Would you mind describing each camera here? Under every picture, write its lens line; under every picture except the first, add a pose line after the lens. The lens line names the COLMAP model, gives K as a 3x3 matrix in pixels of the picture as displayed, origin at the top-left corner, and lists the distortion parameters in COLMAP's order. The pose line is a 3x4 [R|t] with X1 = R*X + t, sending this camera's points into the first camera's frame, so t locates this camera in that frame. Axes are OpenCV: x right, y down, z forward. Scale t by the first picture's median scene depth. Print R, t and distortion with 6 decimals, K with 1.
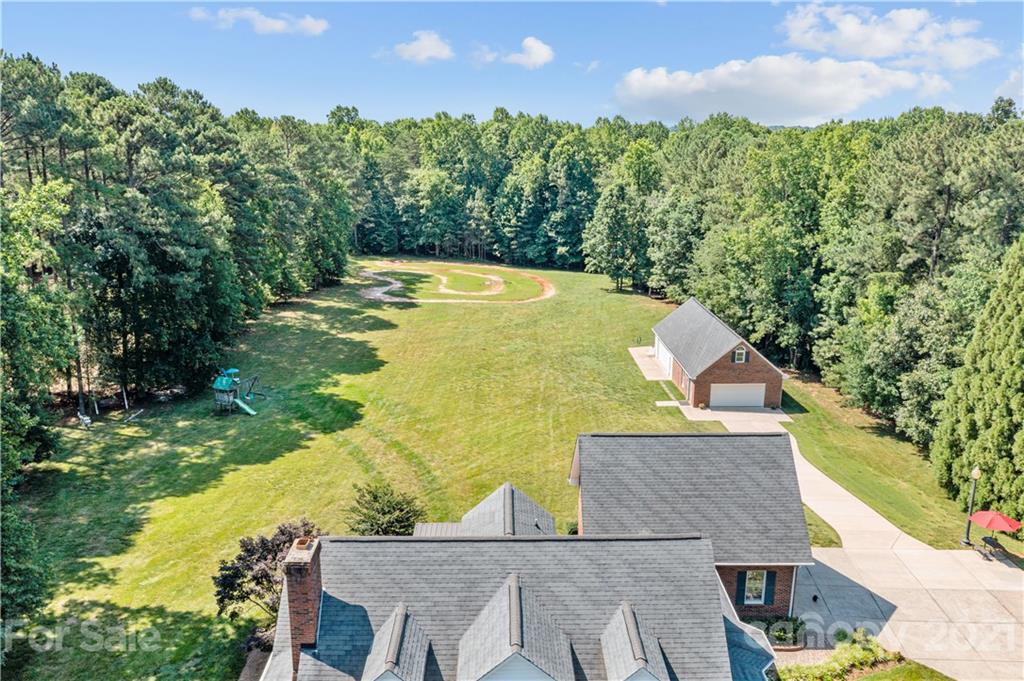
lens RADIAL K [[835.1, 0, 505.9], [0, 835.1, 343.5], [0, 0, 1]] dist [-0.000441, -0.010223]
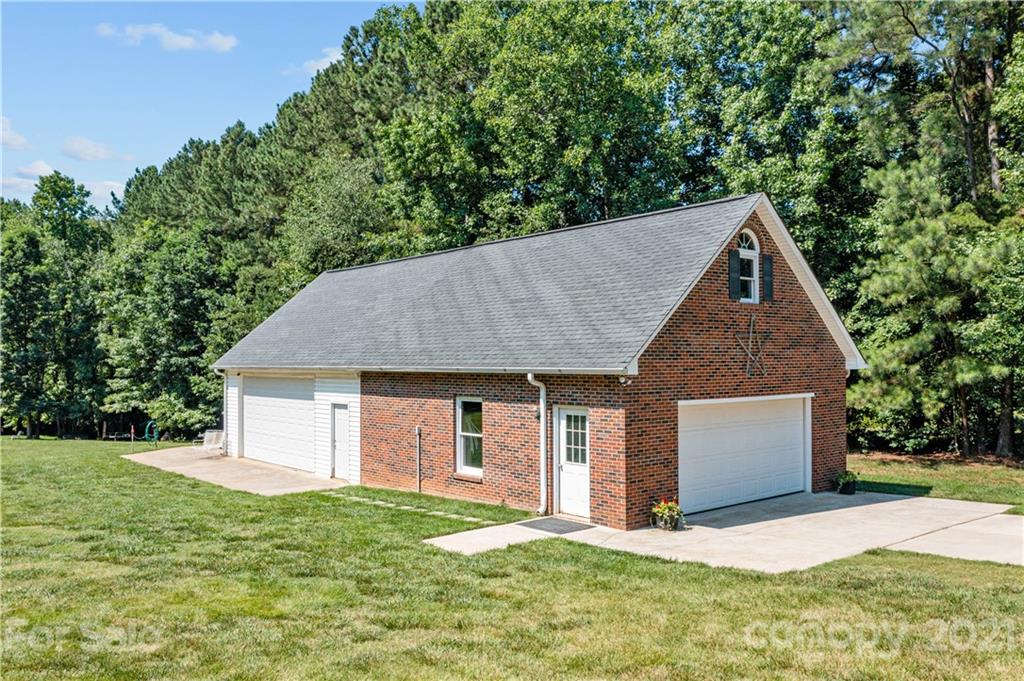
lens RADIAL K [[835.1, 0, 505.9], [0, 835.1, 343.5], [0, 0, 1]] dist [-0.000441, -0.010223]
pose [[0.777735, 0.010960, 0.628497, 0.034748], [0.163749, 0.961794, -0.219404, 0.031860], [-0.606889, 0.273554, 0.746226, 0.375460]]
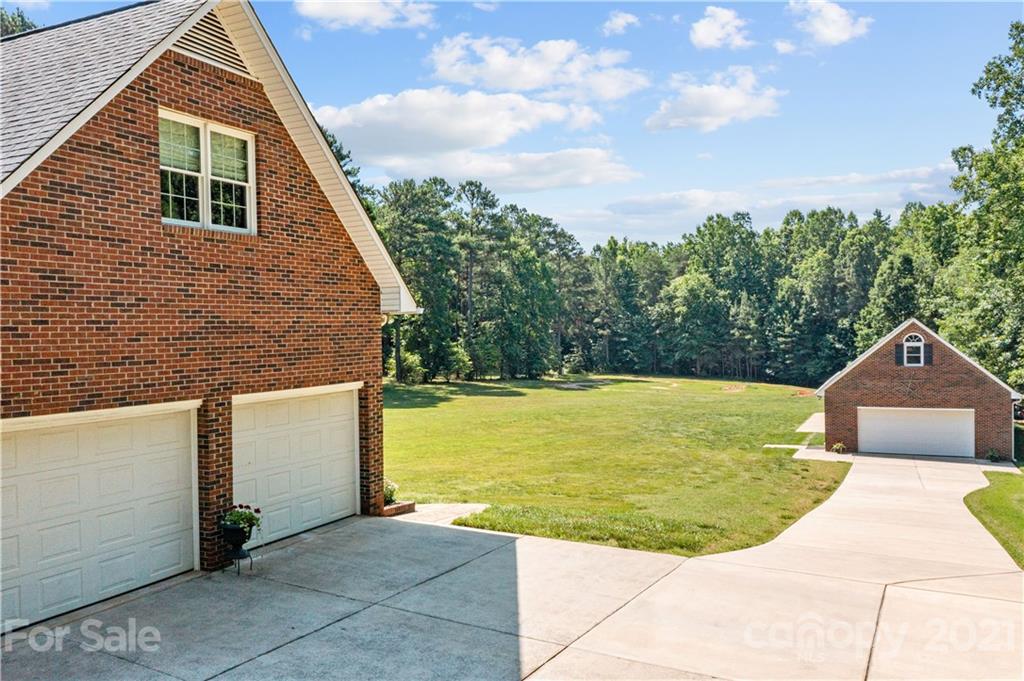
lens RADIAL K [[835.1, 0, 505.9], [0, 835.1, 343.5], [0, 0, 1]] dist [-0.000441, -0.010223]
pose [[0.896762, -0.005493, -0.442478, 0.121798], [-0.097307, 0.973000, -0.209290, 0.062033], [0.431681, 0.230740, 0.872015, 0.184938]]
